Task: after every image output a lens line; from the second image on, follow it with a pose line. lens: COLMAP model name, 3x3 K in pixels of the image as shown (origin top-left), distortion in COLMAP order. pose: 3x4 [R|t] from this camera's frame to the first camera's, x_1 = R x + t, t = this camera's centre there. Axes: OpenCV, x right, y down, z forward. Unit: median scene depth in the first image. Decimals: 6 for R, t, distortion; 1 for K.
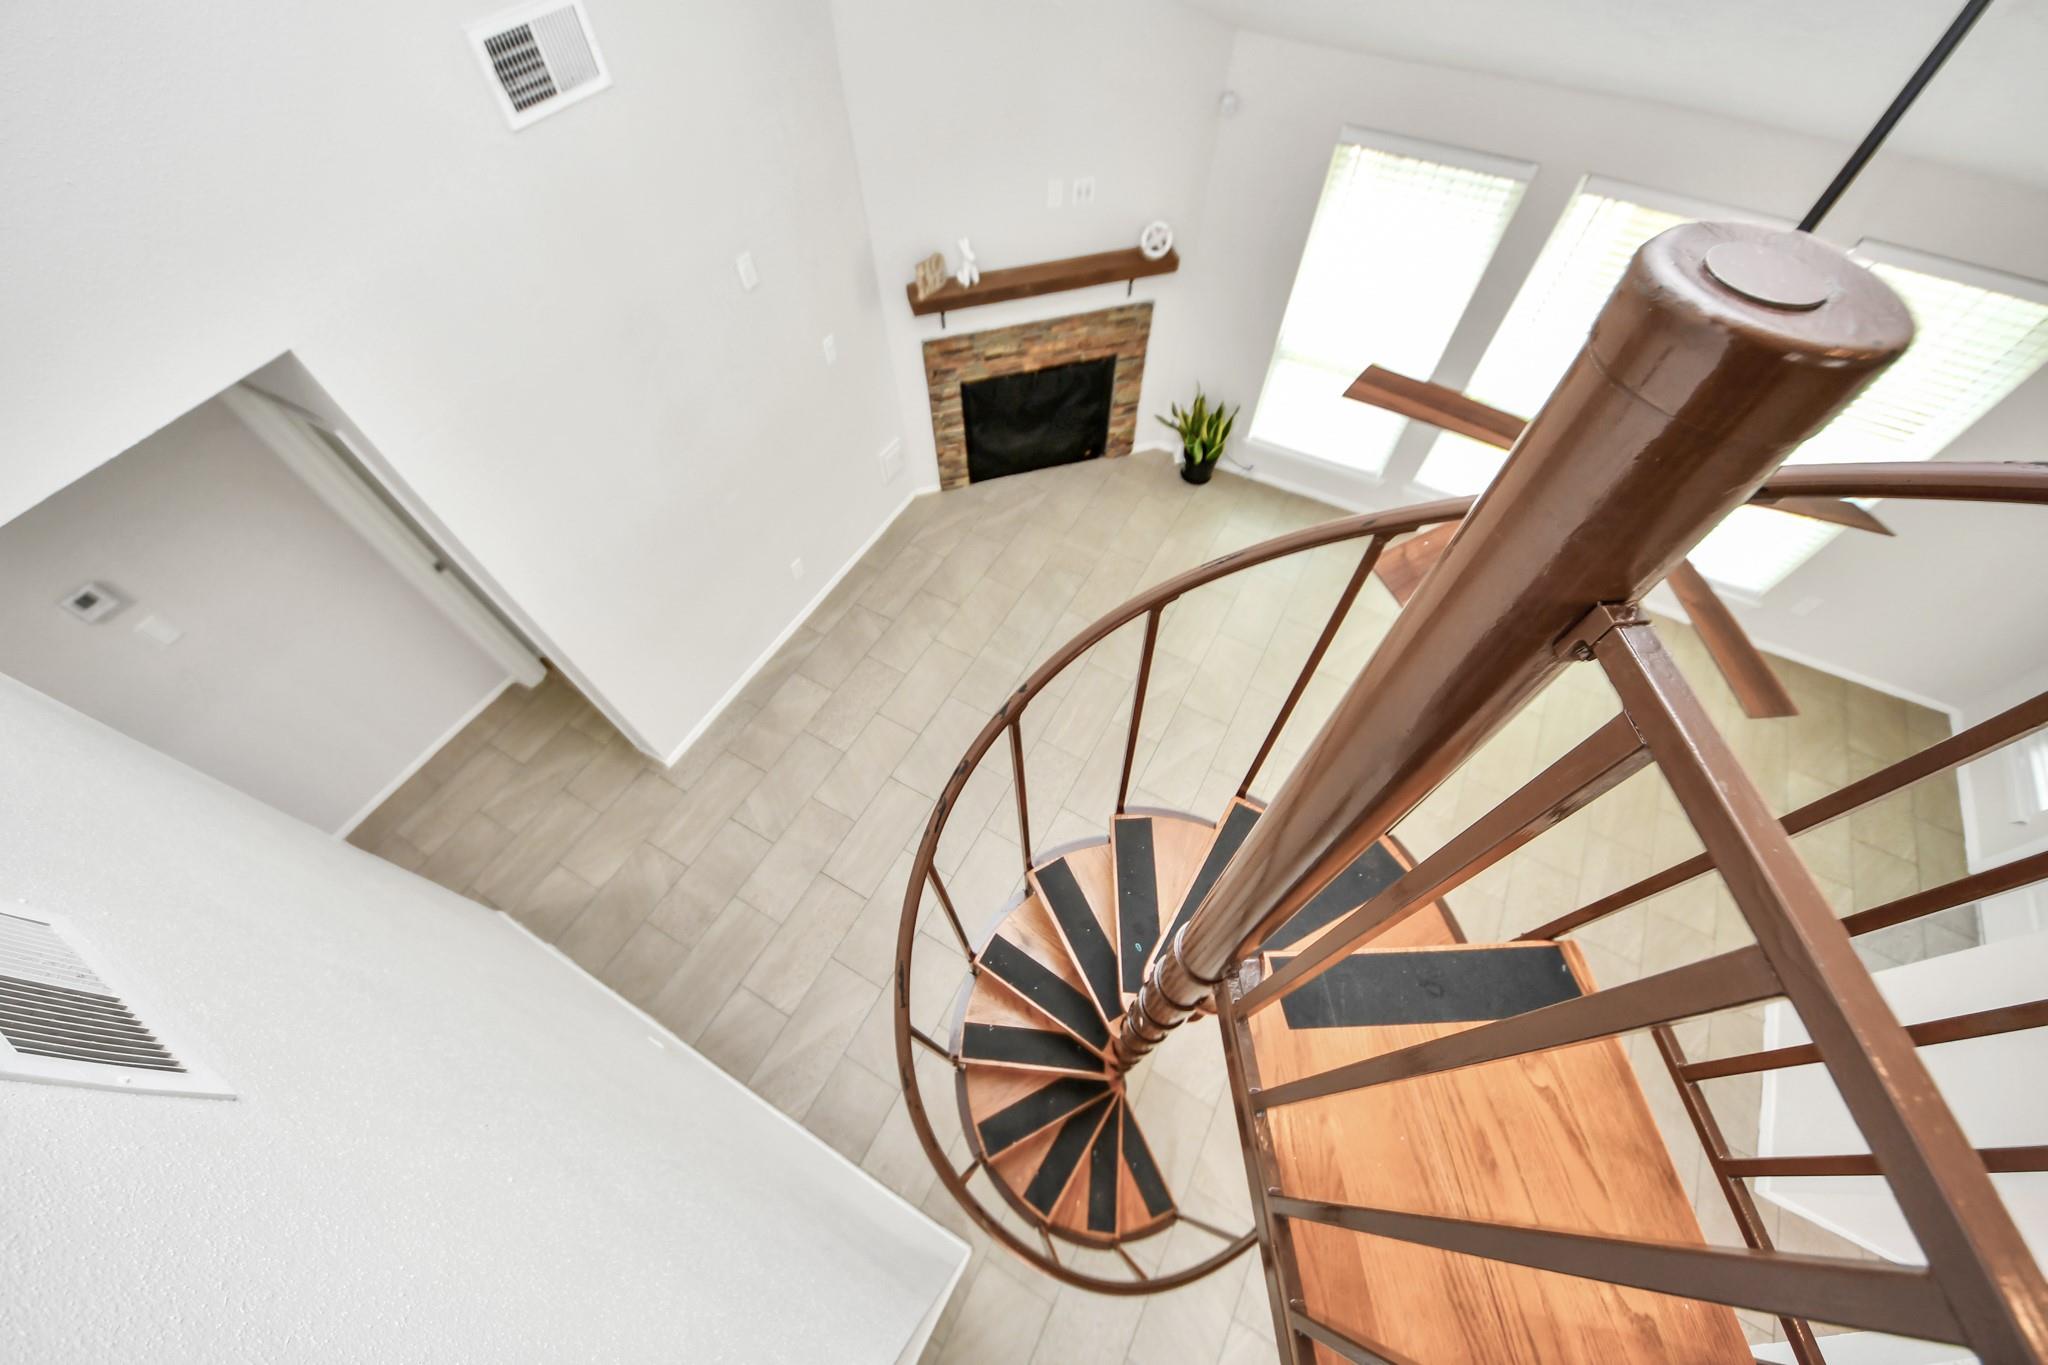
lens RADIAL K [[735.4, 0, 1024.1], [0, 735.4, 689.6], [0, 0, 1]] dist [0.045205, -0.020398]
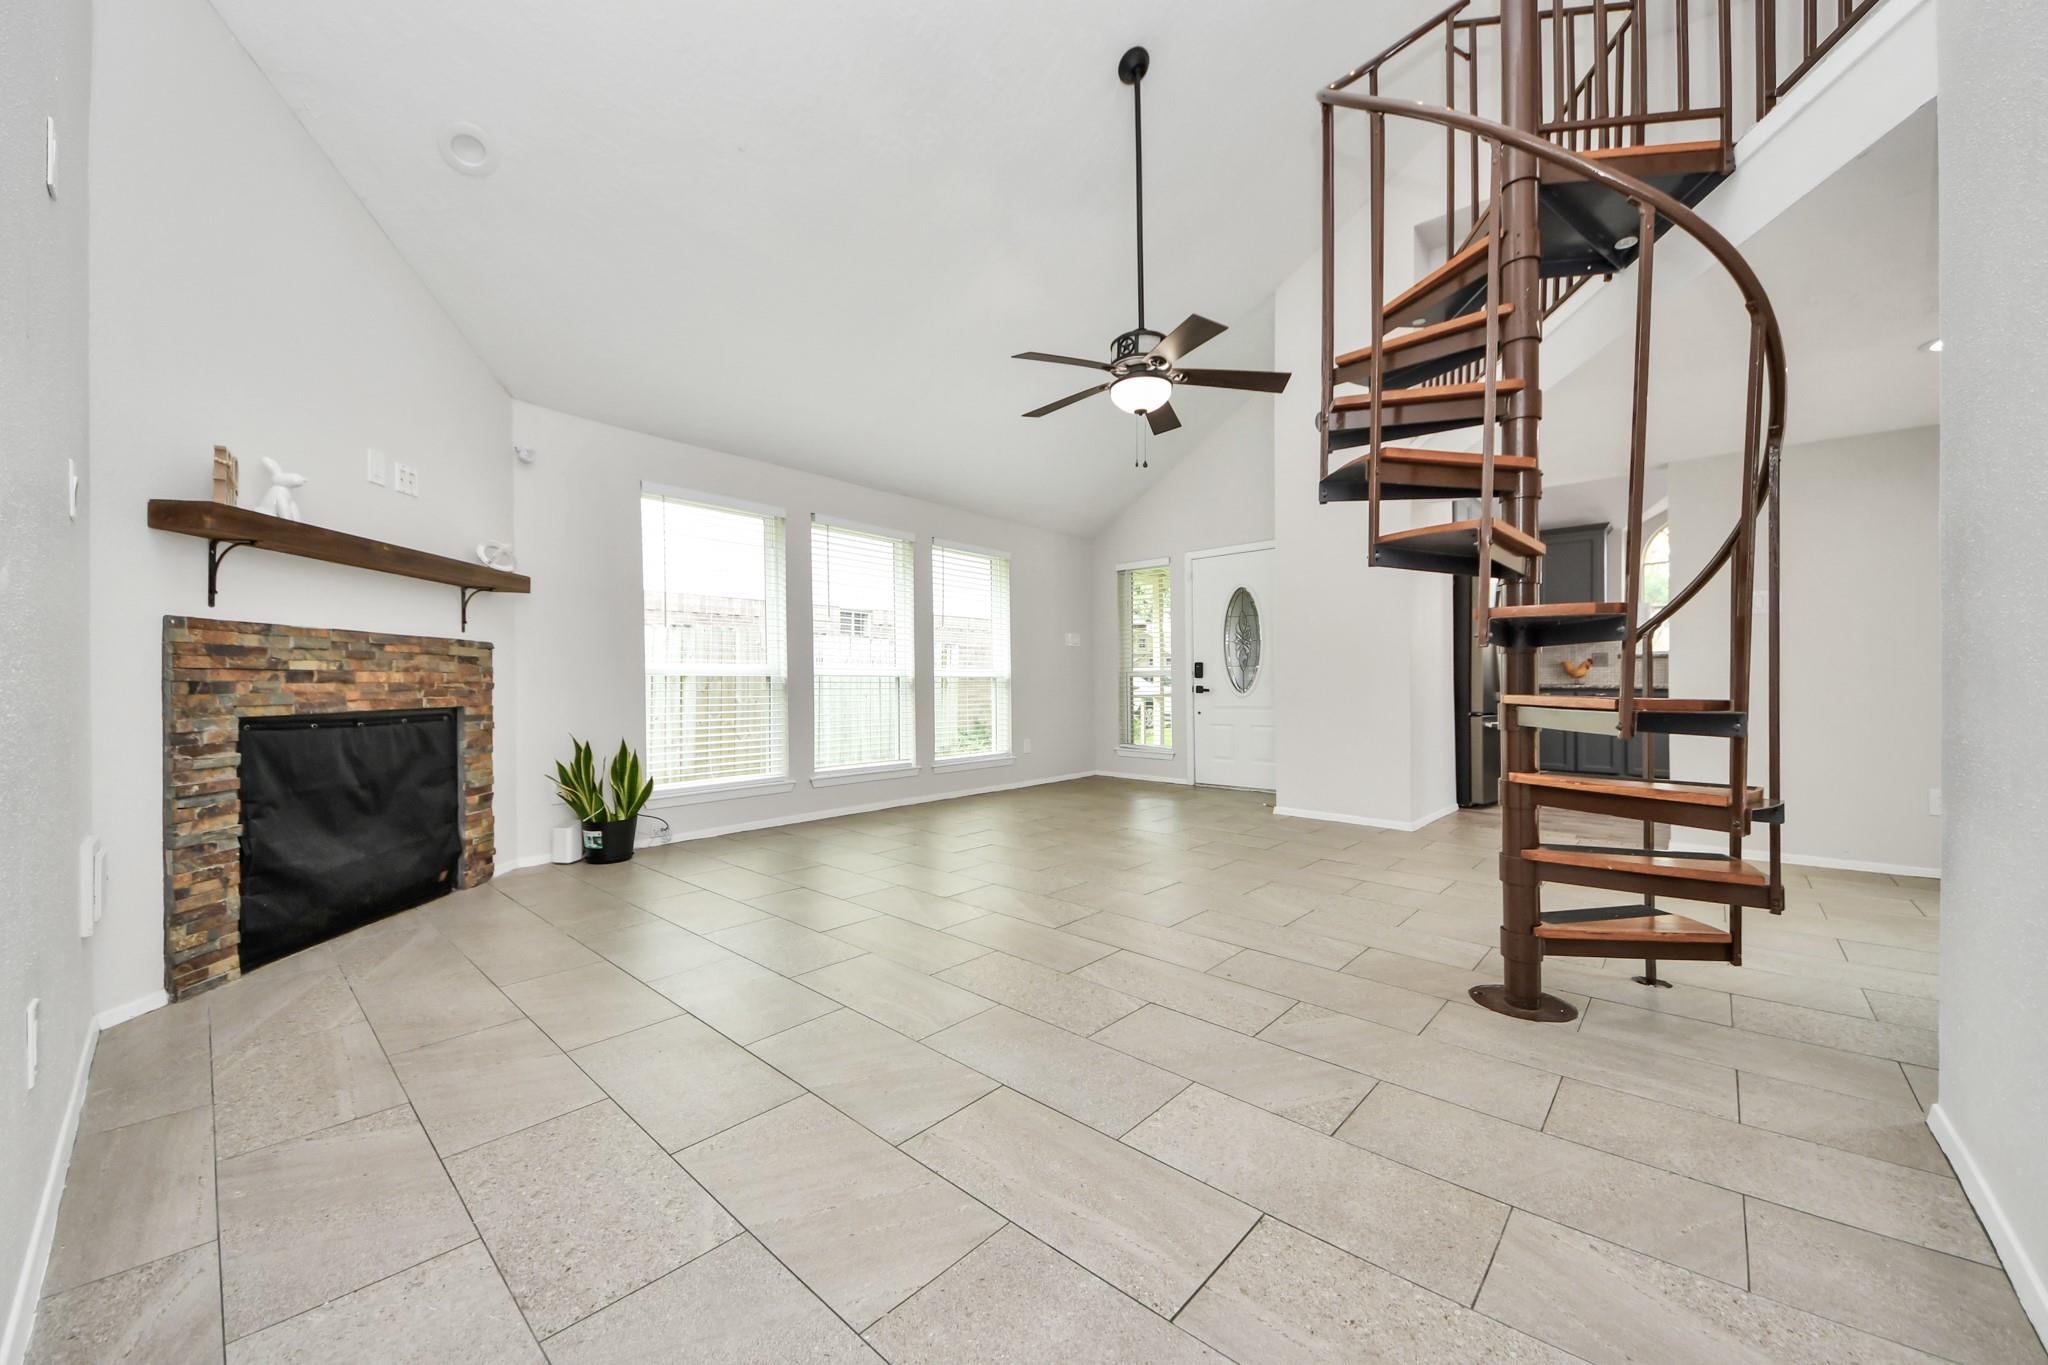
lens RADIAL K [[759.1, 0, 1026.1], [0, 759.1, 688.1], [0, 0, 1]] dist [-0.002794, -0.000505]
pose [[0.227716, -0.003178, 0.973722, -0.451917], [0.808733, 0.557553, -0.187312, 0.101472], [-0.542306, 0.830135, 0.129534, 0.608662]]
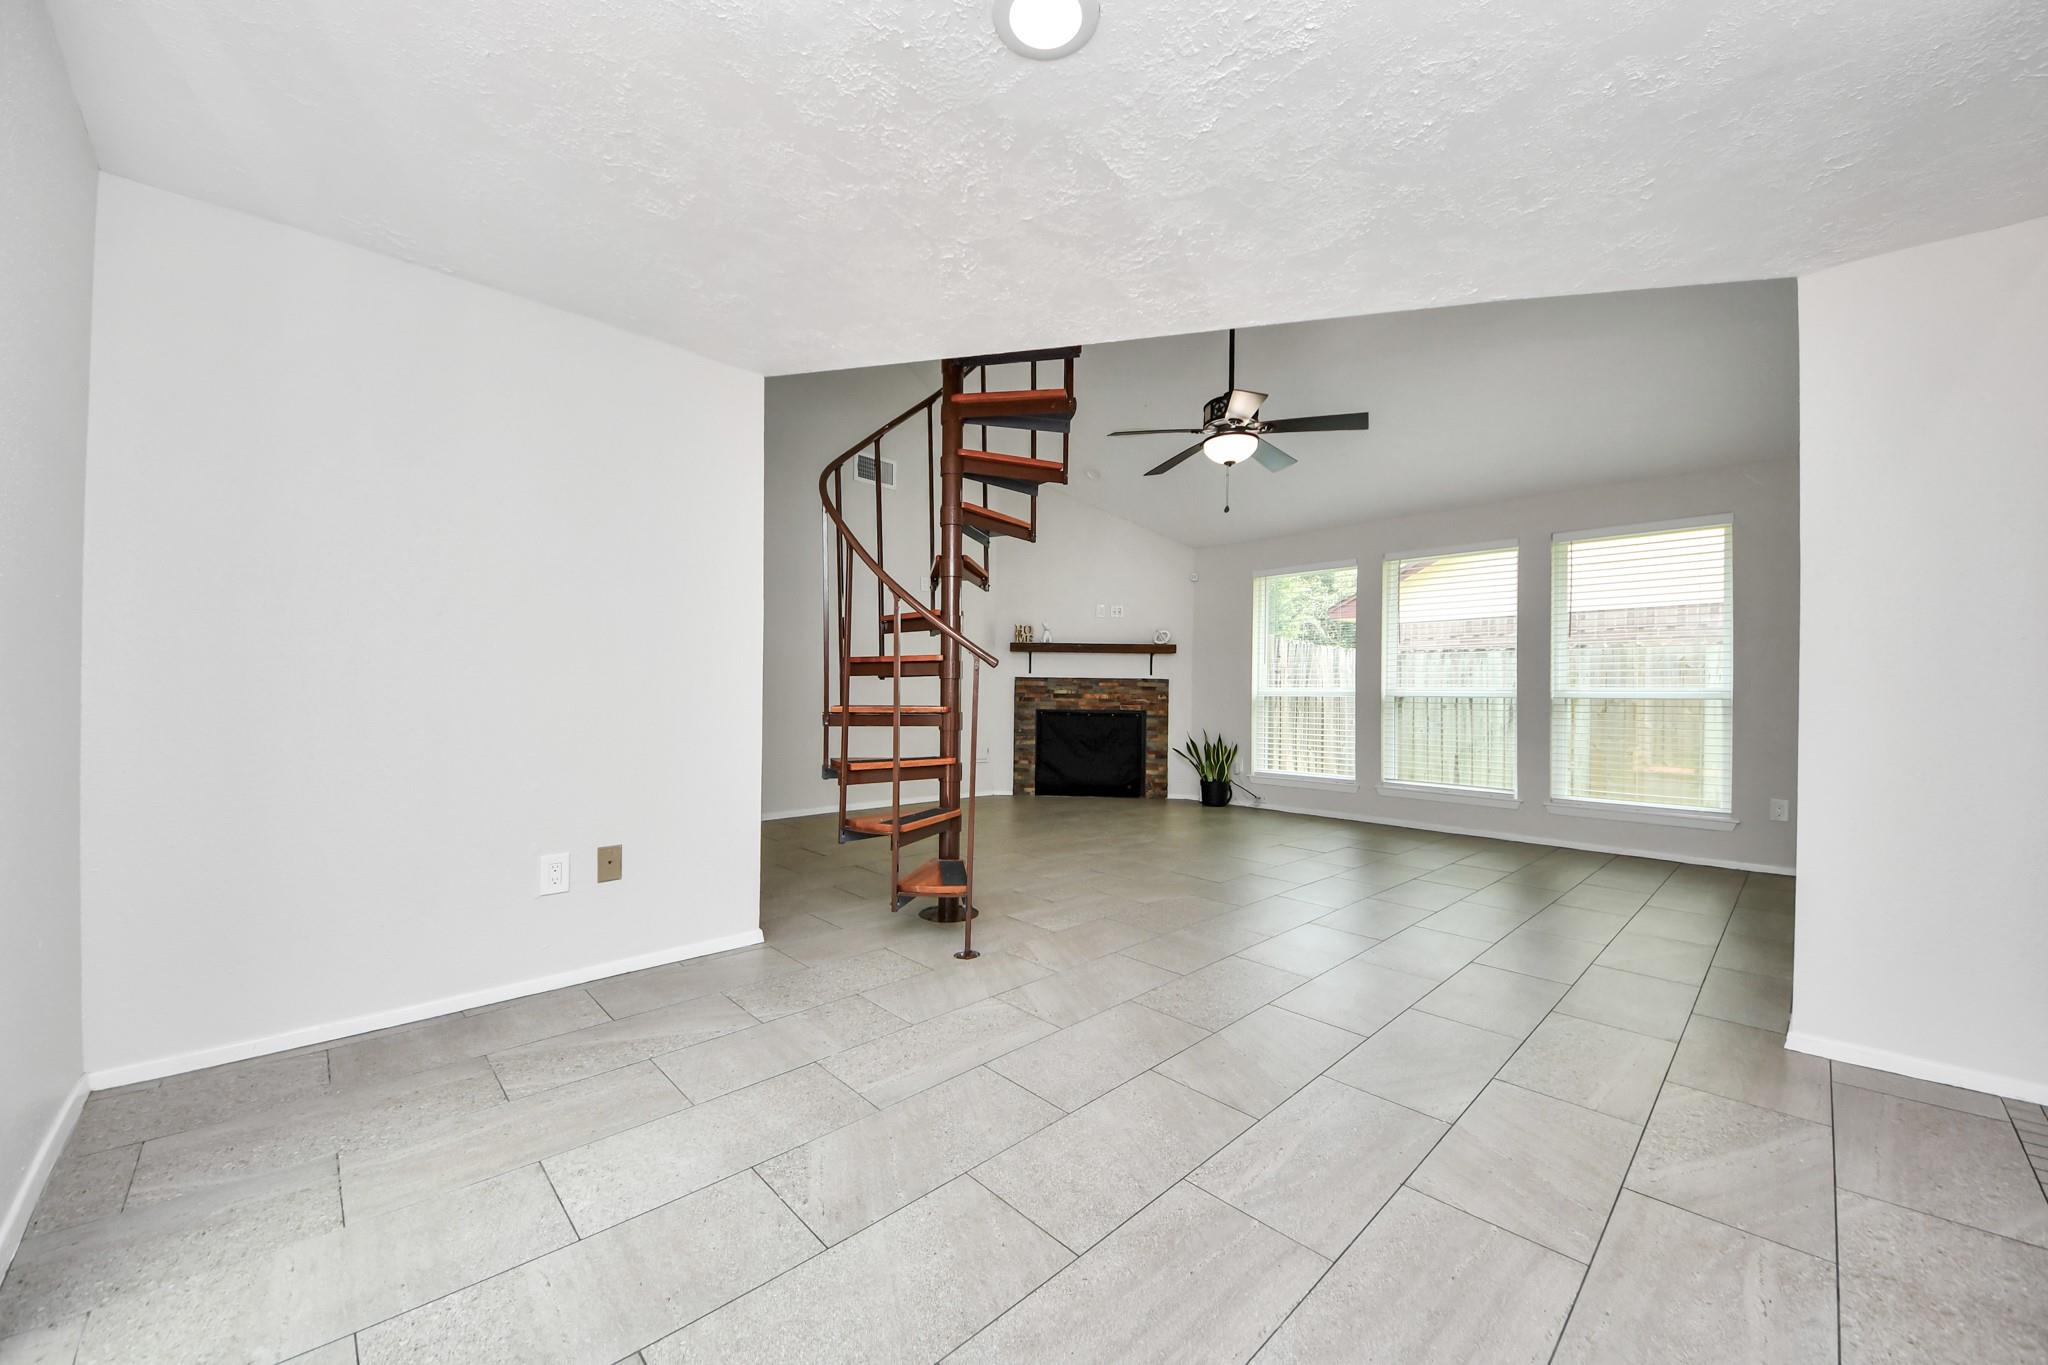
lens RADIAL K [[735.4, 0, 1024.1], [0, 735.4, 689.6], [0, 0, 1]] dist [0.045205, -0.020398]
pose [[0.956852, 0.014146, -0.290232, 0.318639], [-0.250888, 0.544115, -0.800621, 0.757903], [0.146594, 0.838892, 0.524186, 0.165916]]
